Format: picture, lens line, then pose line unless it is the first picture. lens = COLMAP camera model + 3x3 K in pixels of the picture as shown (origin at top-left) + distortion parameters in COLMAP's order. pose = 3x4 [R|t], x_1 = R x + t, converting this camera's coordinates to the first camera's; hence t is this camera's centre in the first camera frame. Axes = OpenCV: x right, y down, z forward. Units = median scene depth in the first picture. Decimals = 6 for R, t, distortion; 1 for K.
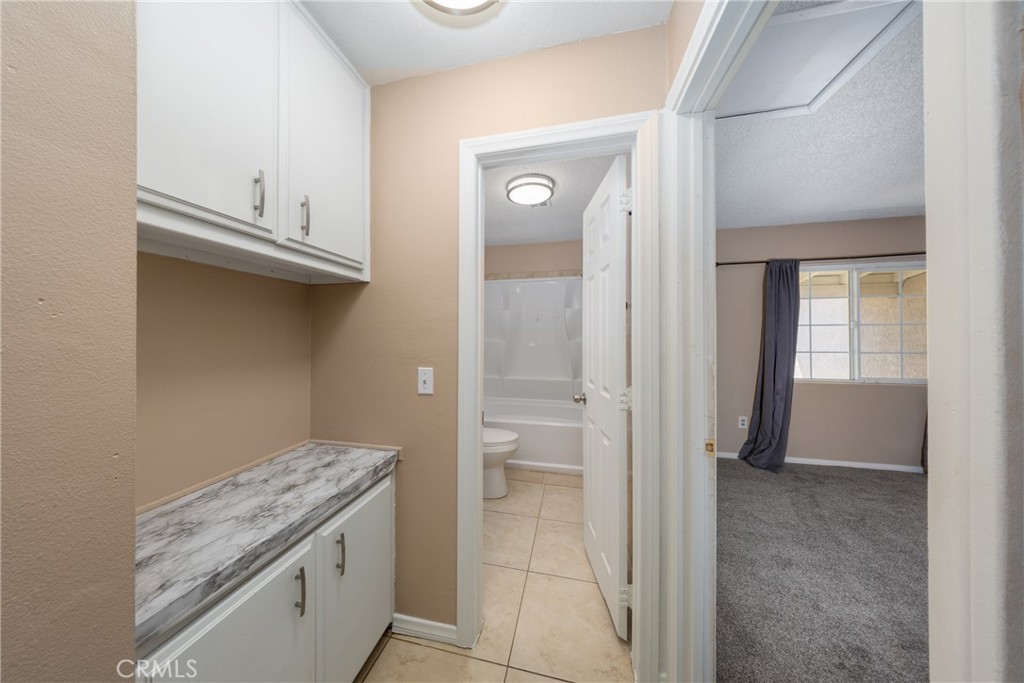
lens RADIAL K [[310.9, 0, 499.4], [0, 310.9, 336.8], [0, 0, 1]] dist [-0.000628, -0.000020]
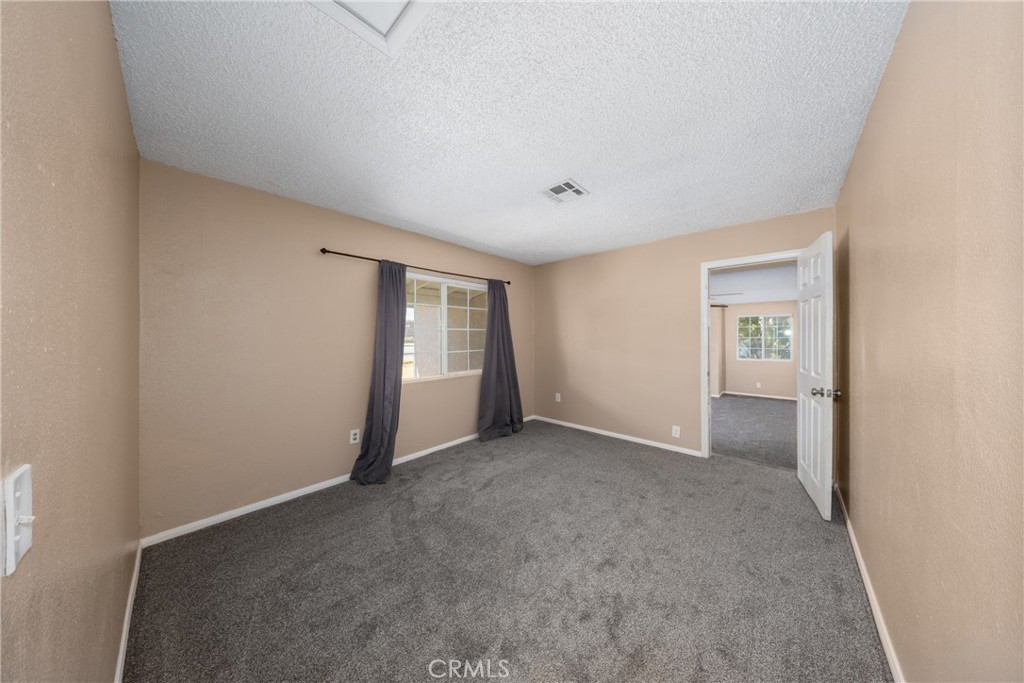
lens RADIAL K [[298.1, 0, 516.9], [0, 298.1, 344.8], [0, 0, 1]] dist [-0.000256, -0.000082]
pose [[0.487496, -0.019460, 0.872908, 0.295181], [-0.004279, 0.999686, 0.024676, -0.008618], [-0.873115, -0.015764, 0.487260, 0.203570]]
